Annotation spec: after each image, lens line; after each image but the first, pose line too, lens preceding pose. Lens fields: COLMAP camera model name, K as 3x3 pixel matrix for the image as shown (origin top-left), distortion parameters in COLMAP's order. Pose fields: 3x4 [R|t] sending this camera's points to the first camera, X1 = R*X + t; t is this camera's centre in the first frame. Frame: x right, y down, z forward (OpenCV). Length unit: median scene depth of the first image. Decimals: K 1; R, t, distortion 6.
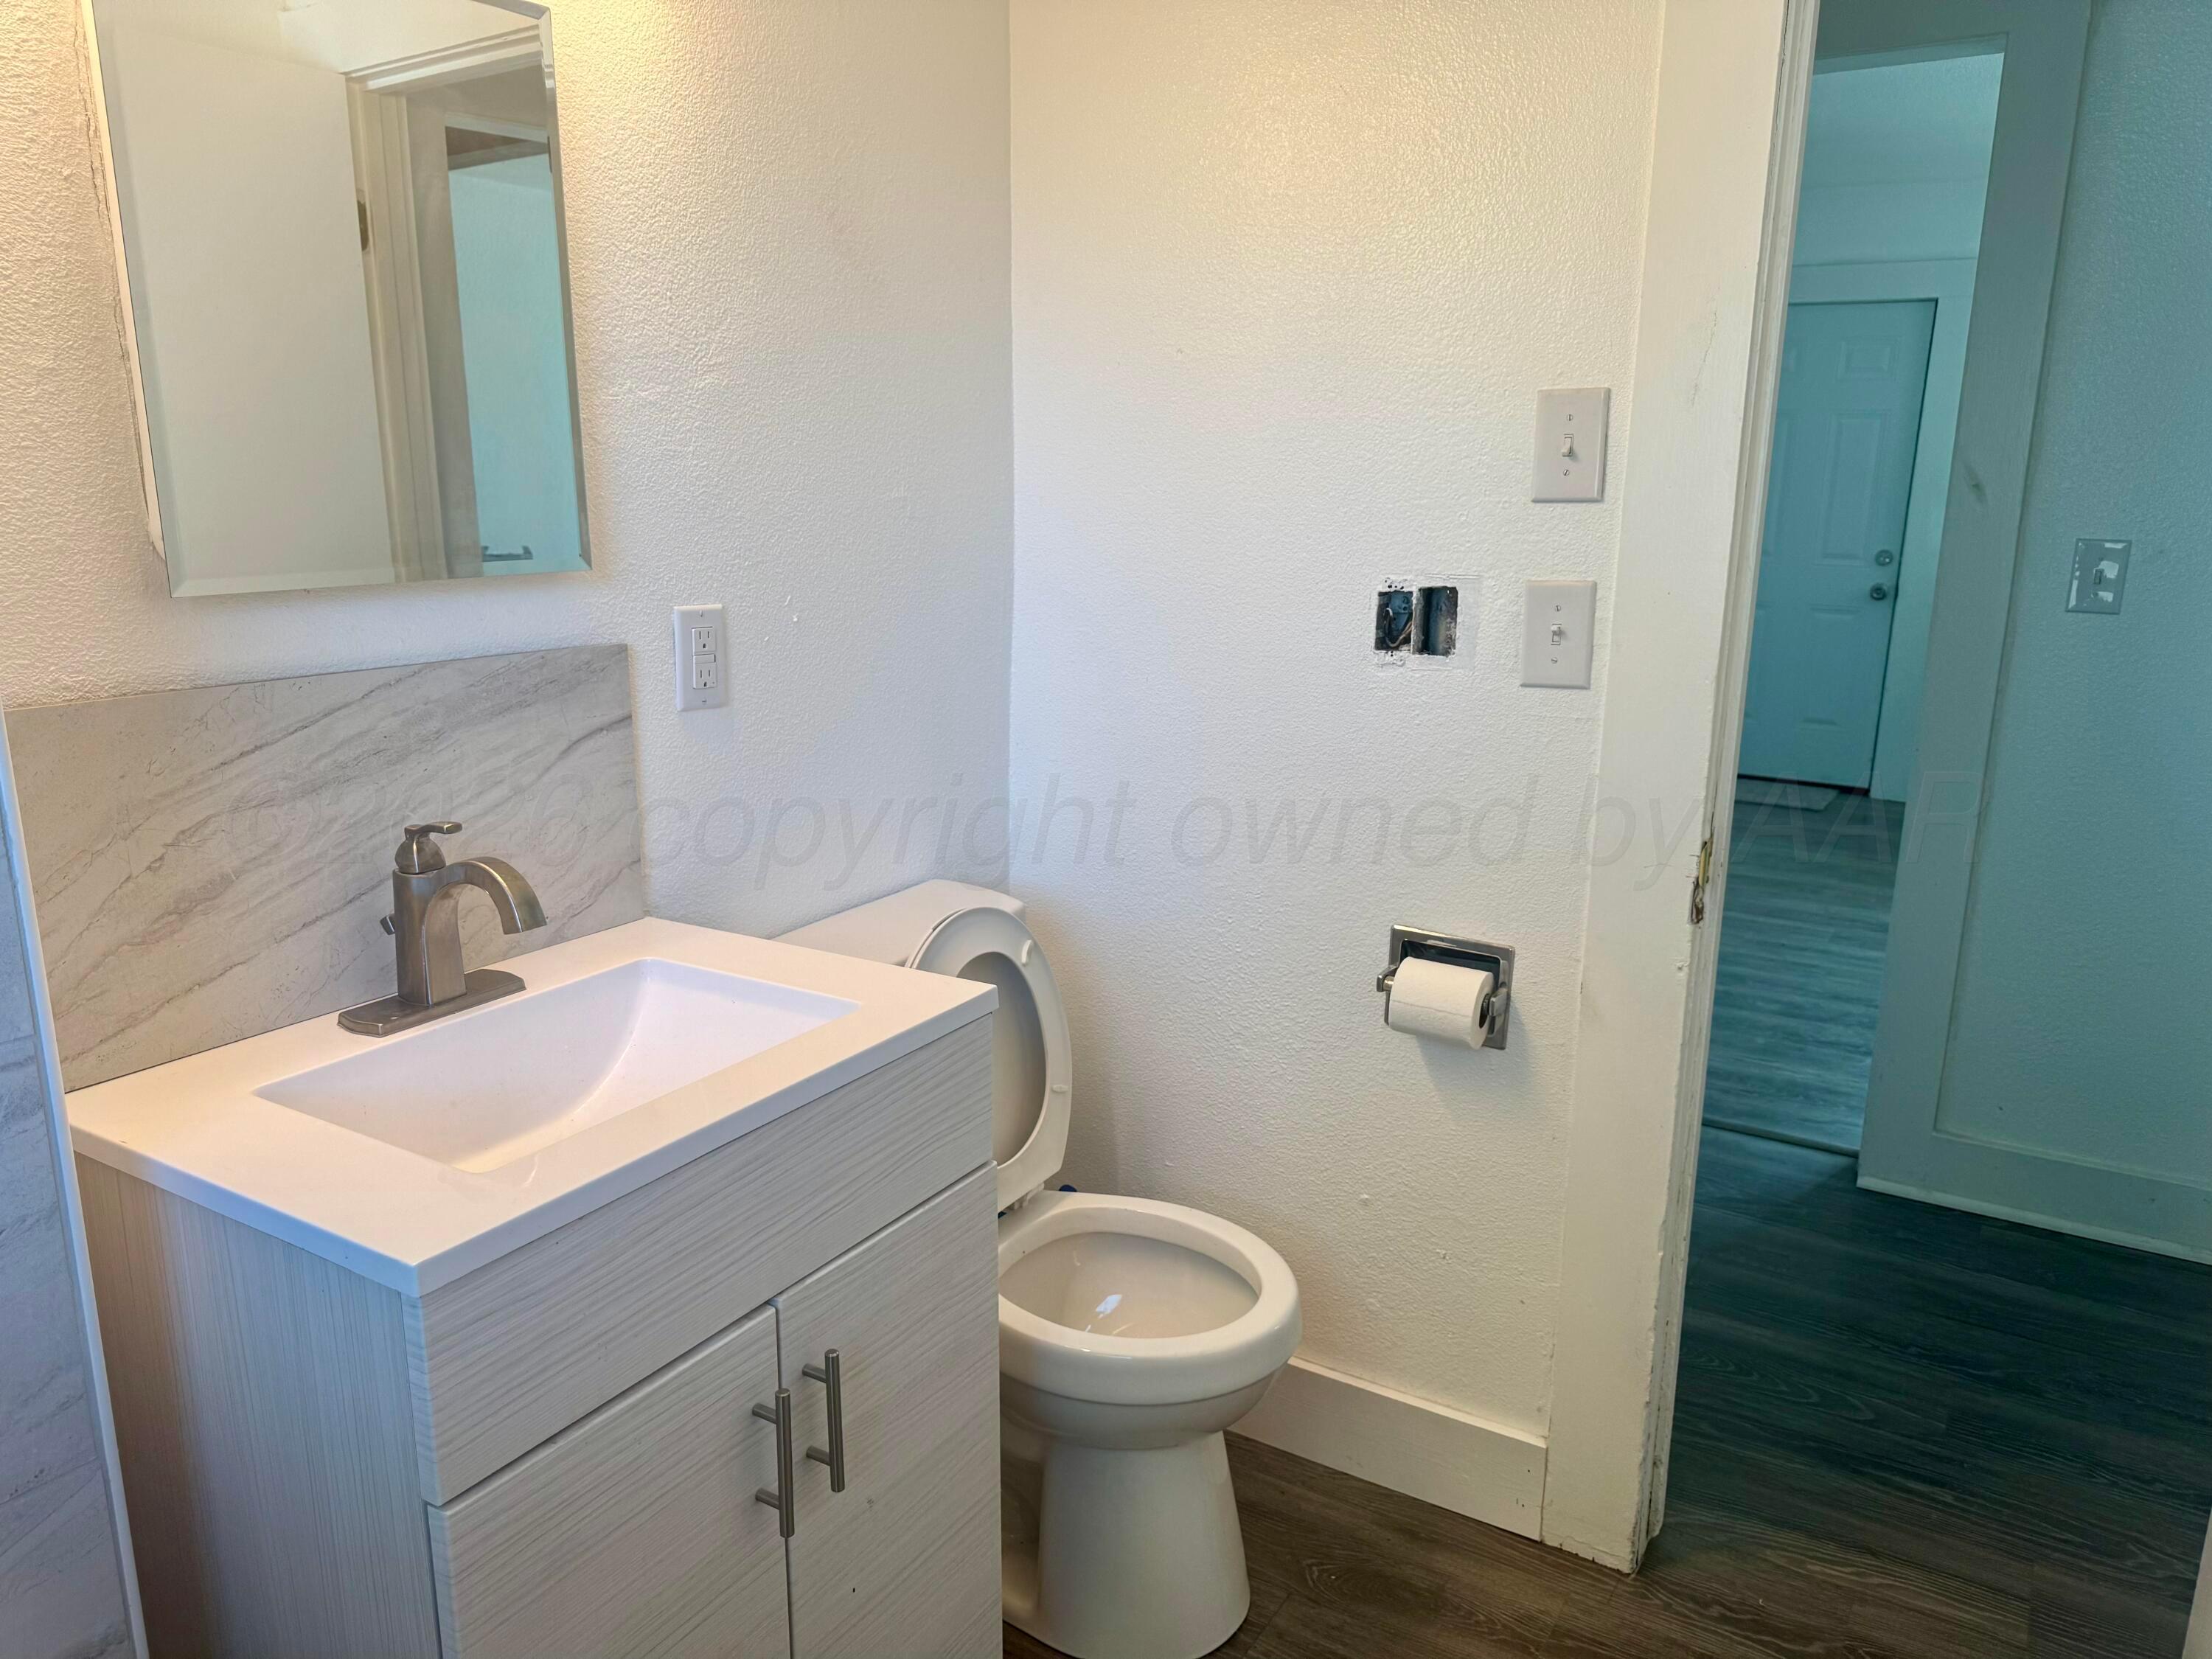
lens RADIAL K [[1538.8, 0, 1106.0], [0, 1538.8, 829.5], [0, 0, 1]] dist [-0.000085, -0.001002]
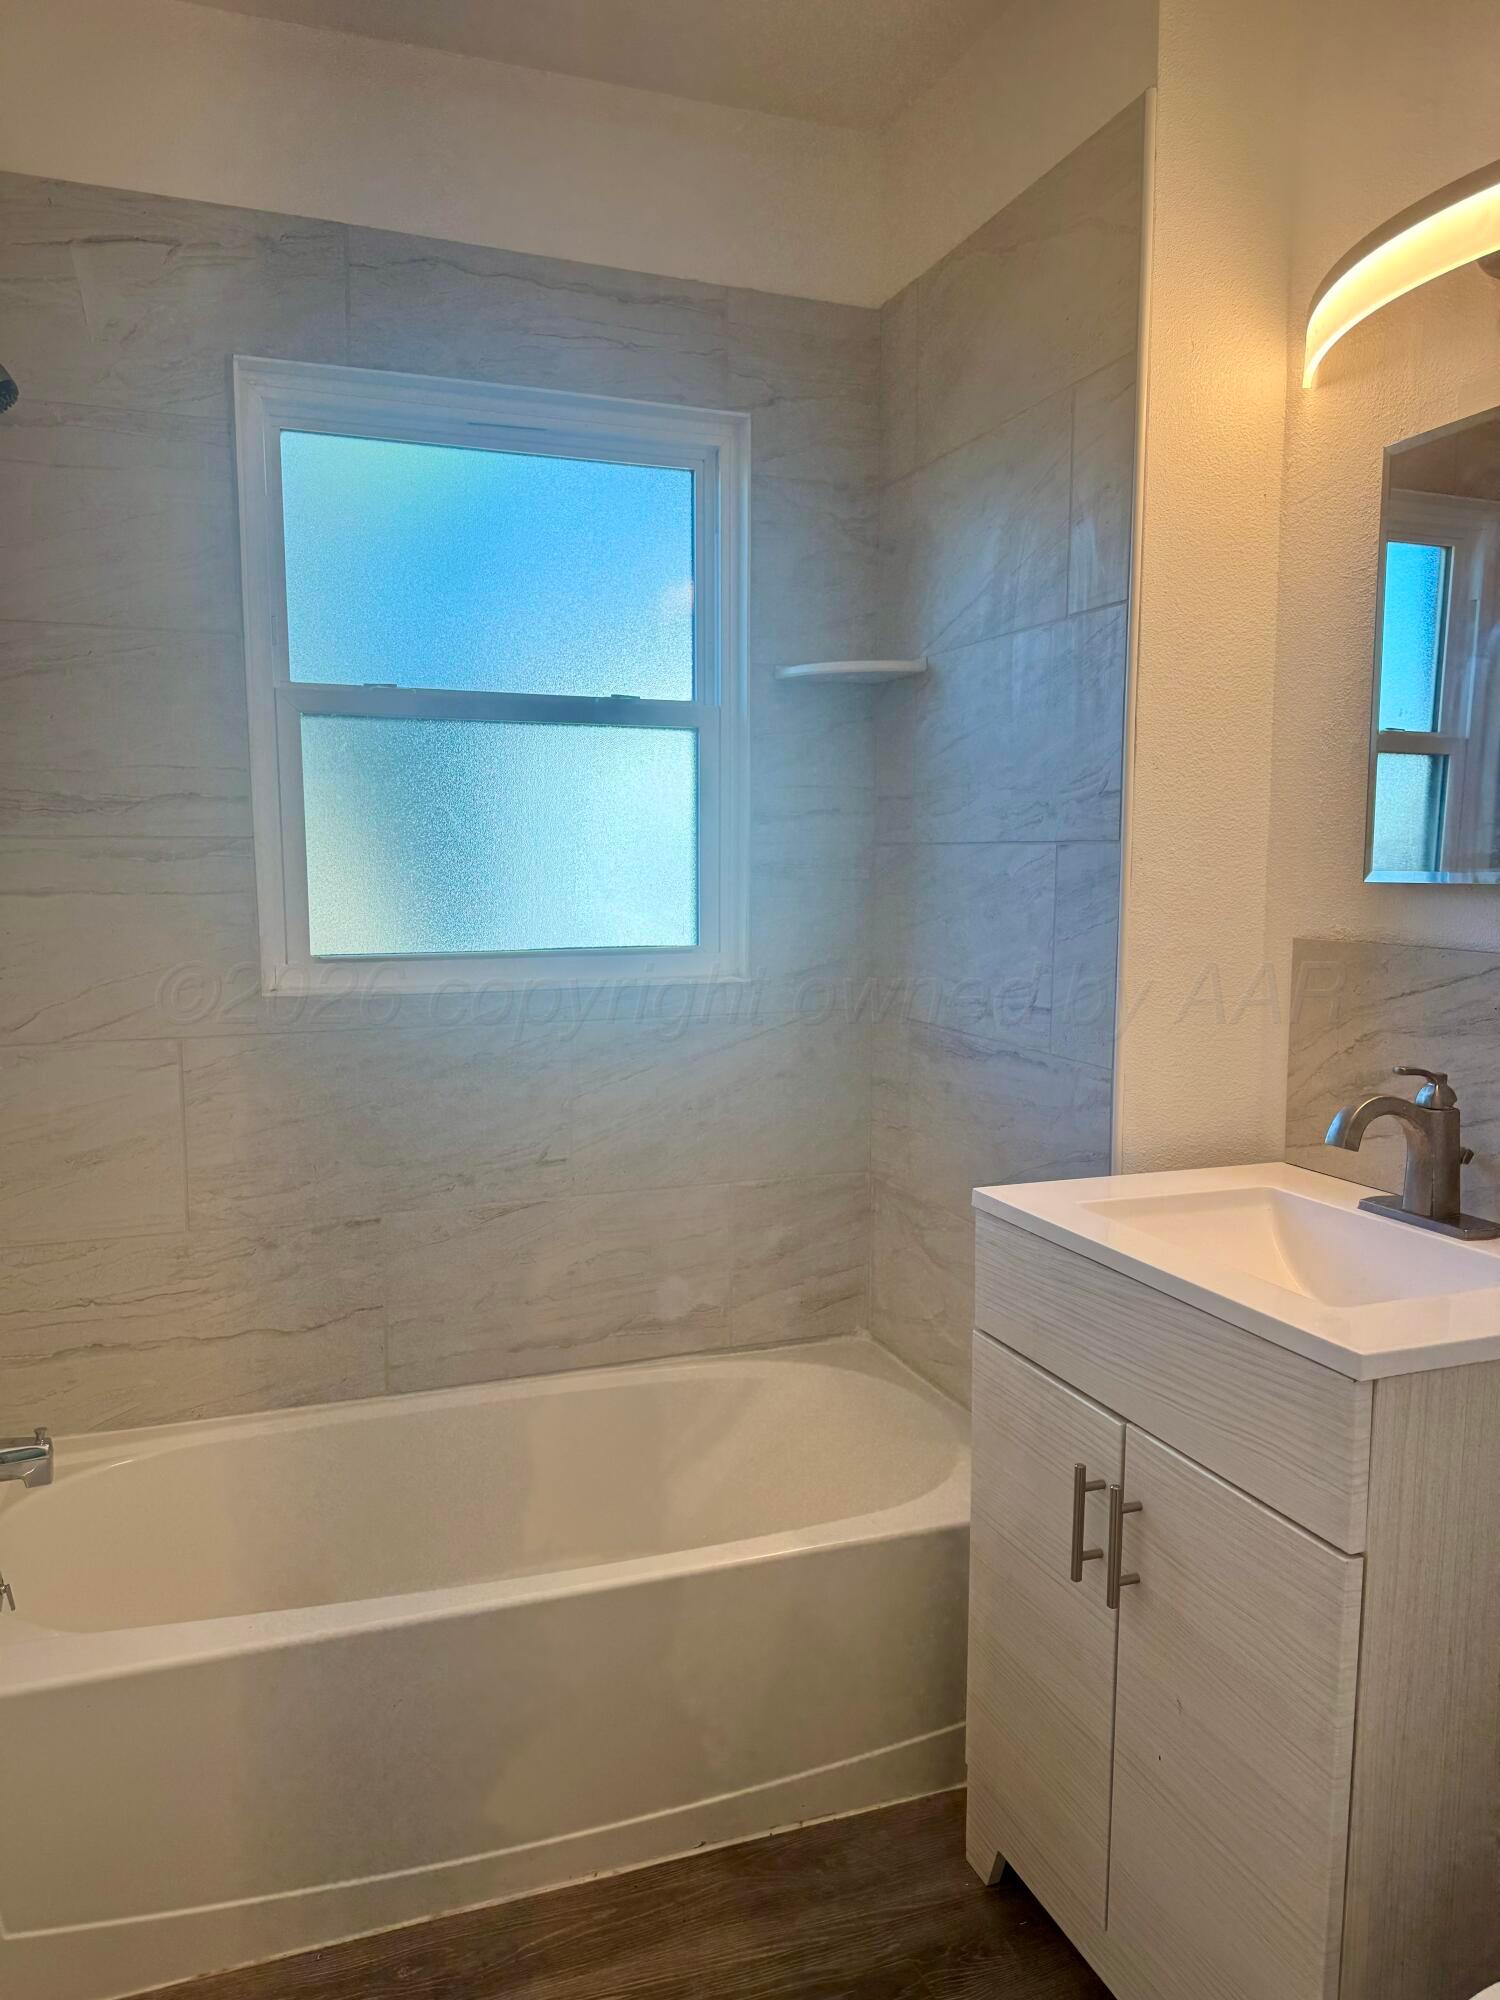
lens RADIAL K [[1391.3, 0, 750.0], [0, 1391.3, 1000.0], [0, 0, 1]] dist [-0.000085, -0.001002]
pose [[-0.611397, 0.074259, -0.787832, 0.843502], [-0.183139, 0.955279, 0.232167, -0.236384], [0.769841, 0.286229, -0.570455, 1.285566]]
